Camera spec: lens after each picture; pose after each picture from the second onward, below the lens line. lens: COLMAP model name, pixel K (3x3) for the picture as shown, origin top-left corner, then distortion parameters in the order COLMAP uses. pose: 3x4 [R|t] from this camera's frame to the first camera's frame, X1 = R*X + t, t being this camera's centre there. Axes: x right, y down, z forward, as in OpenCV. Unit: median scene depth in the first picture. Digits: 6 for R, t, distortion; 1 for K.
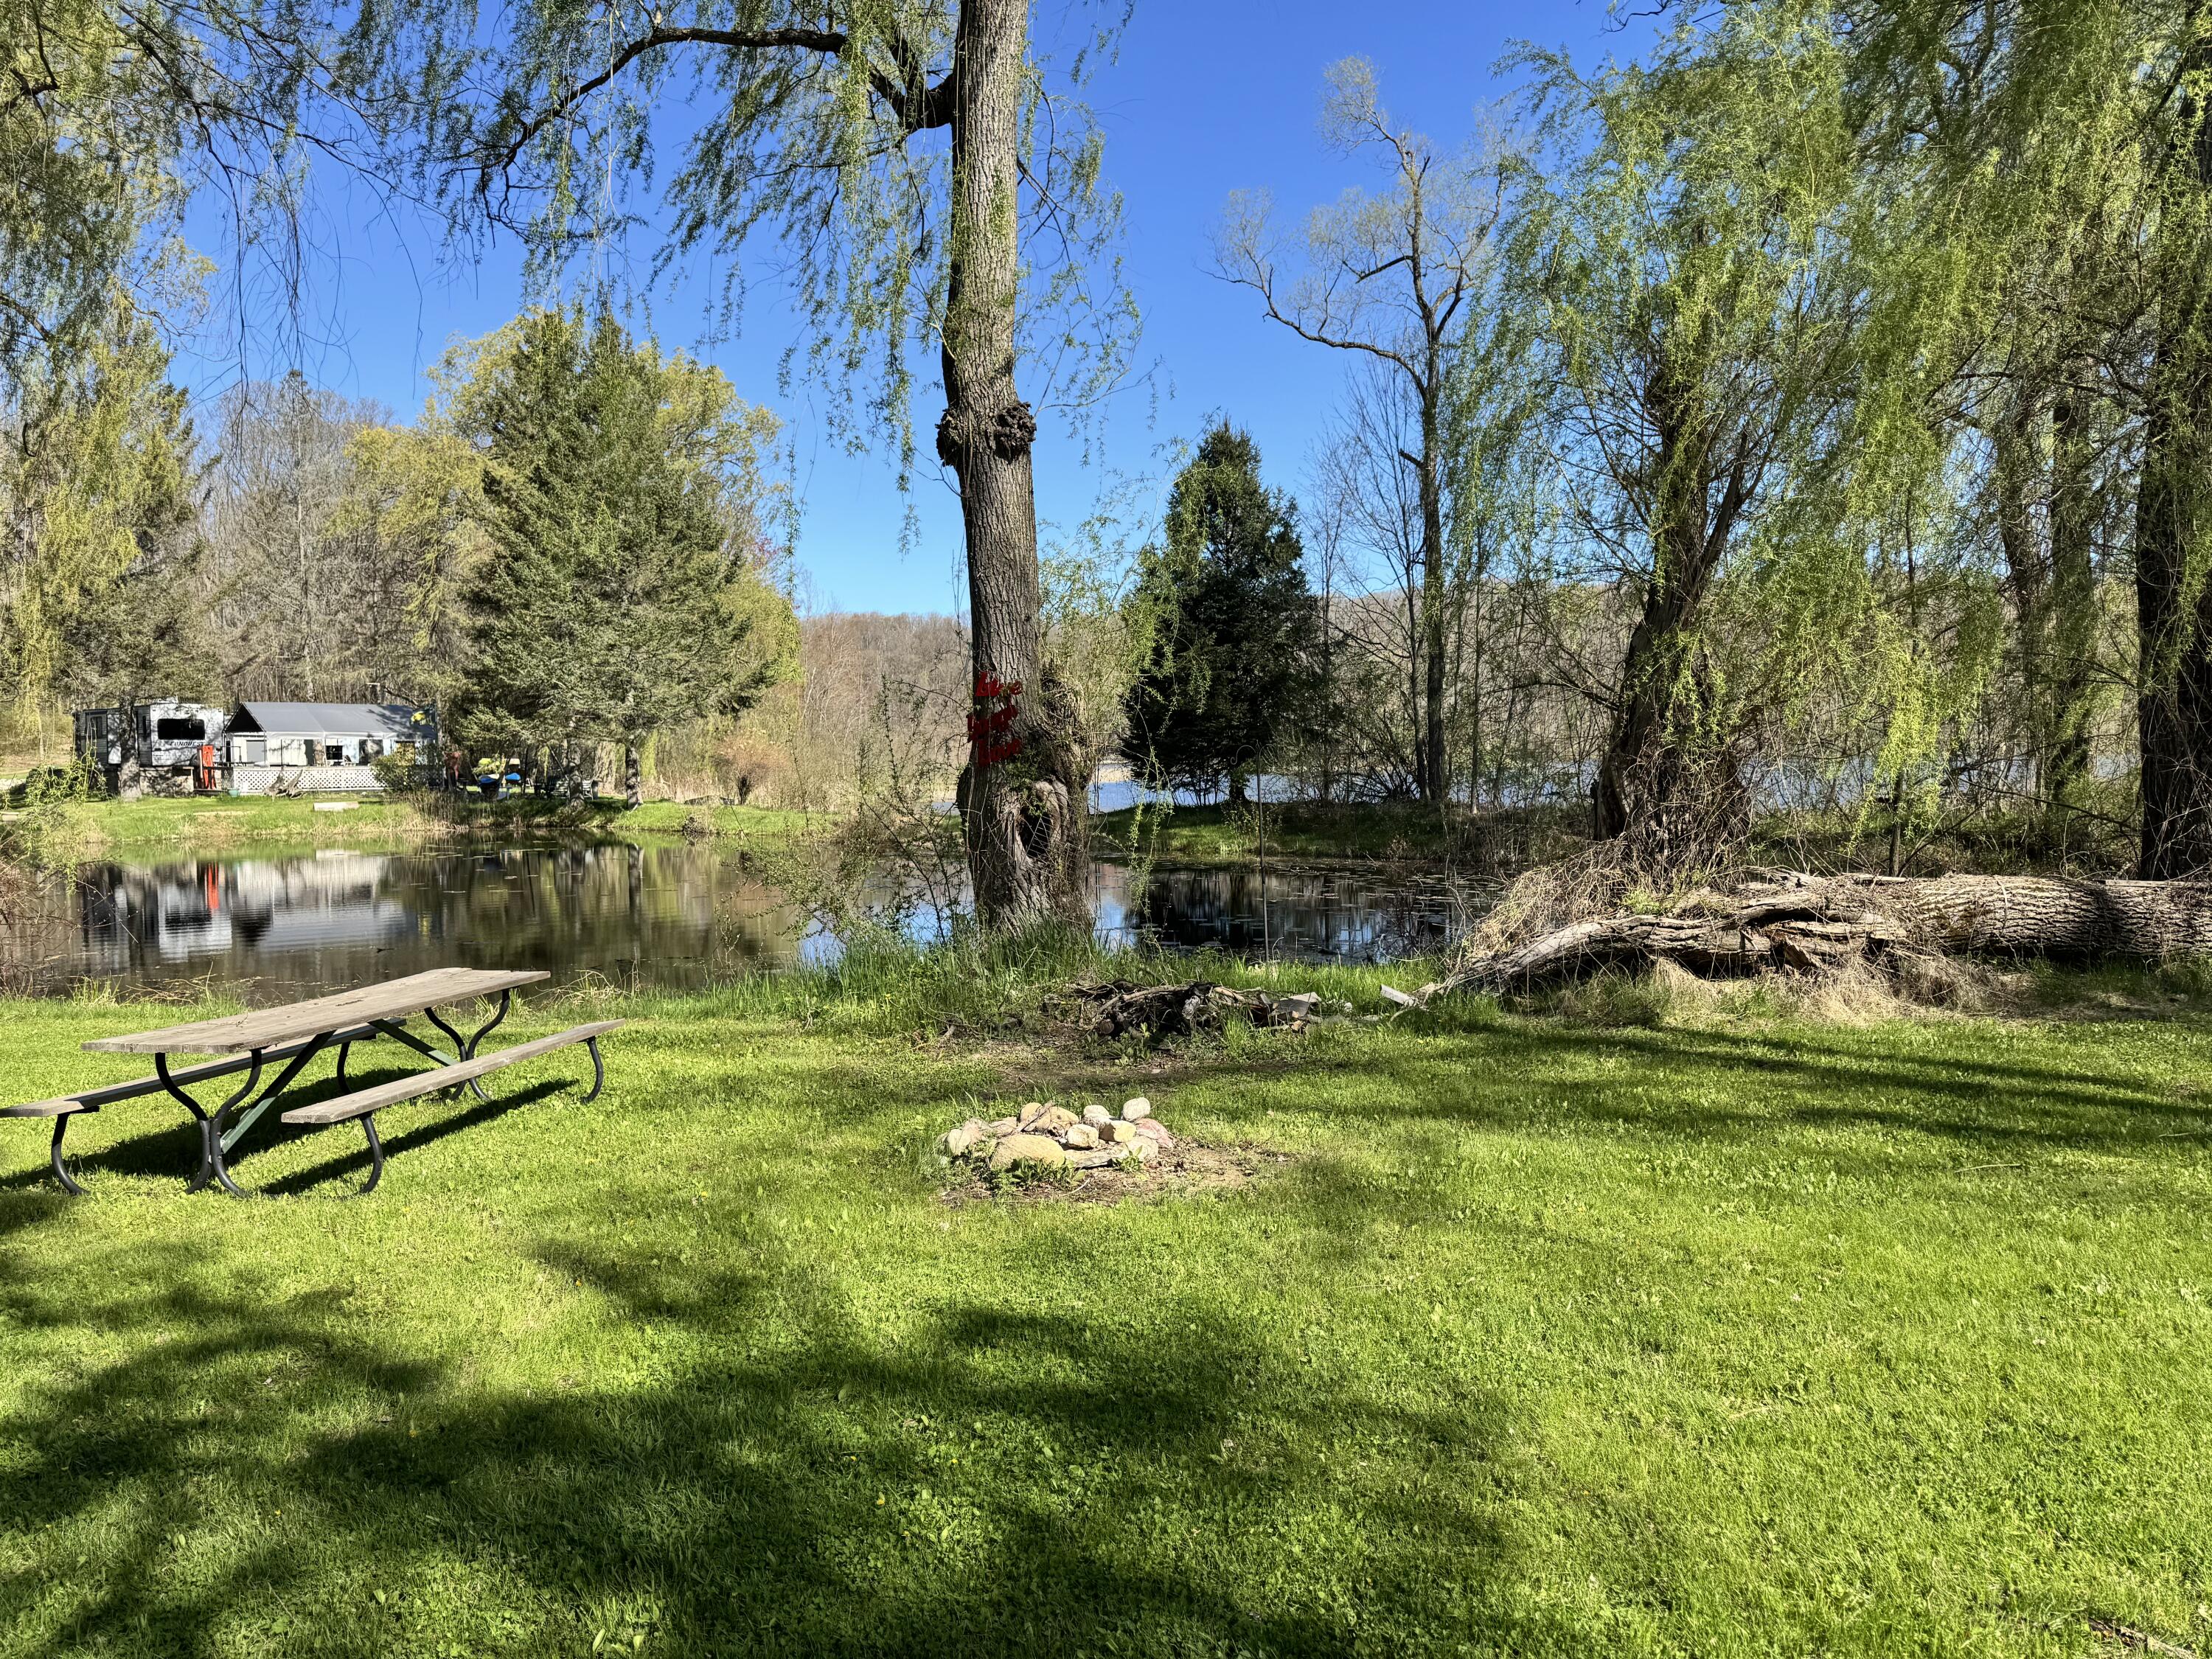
lens RADIAL K [[1553.7, 0, 1104.6], [0, 1553.7, 829.4], [0, 0, 1]] dist [-0.002914, -0.000831]
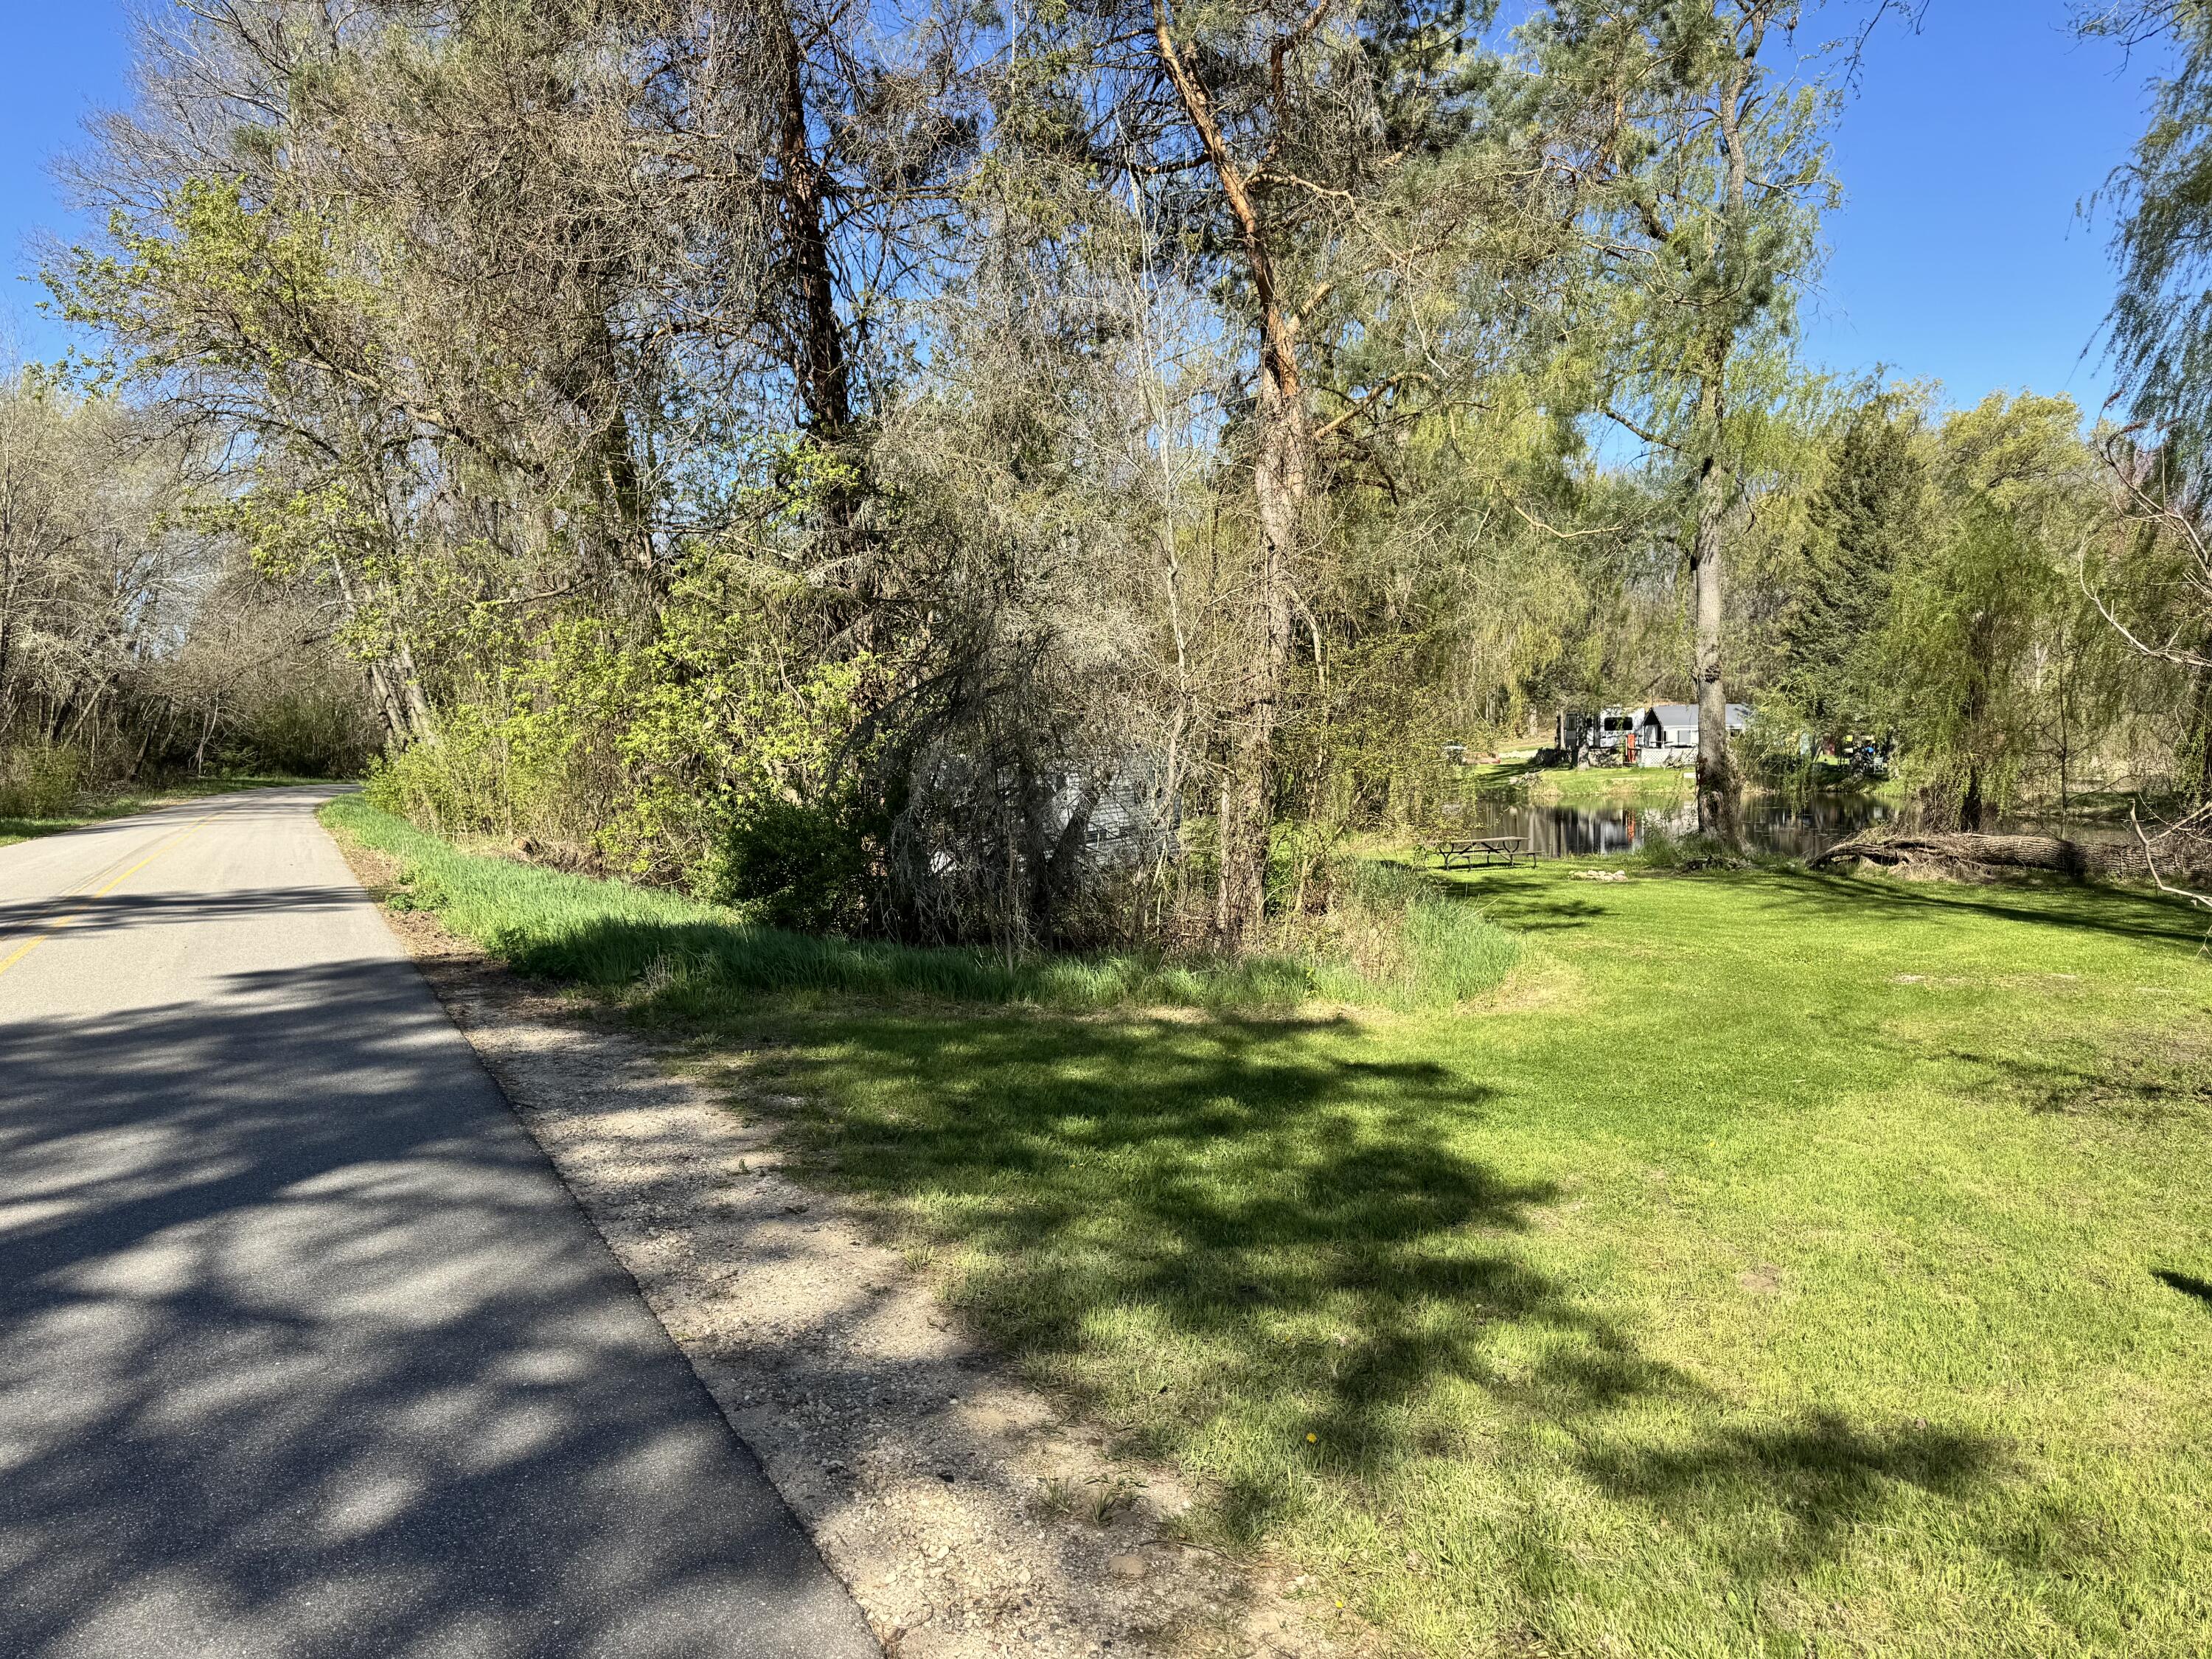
lens RADIAL K [[1553.7, 0, 1105.5], [0, 1553.7, 829.3], [0, 0, 1]] dist [-0.002914, -0.000831]
pose [[0.605313, 0.043898, -0.794776, 0.365938], [-0.018824, 0.998988, 0.040841, -0.012683], [0.795765, -0.009761, 0.605527, -0.390441]]
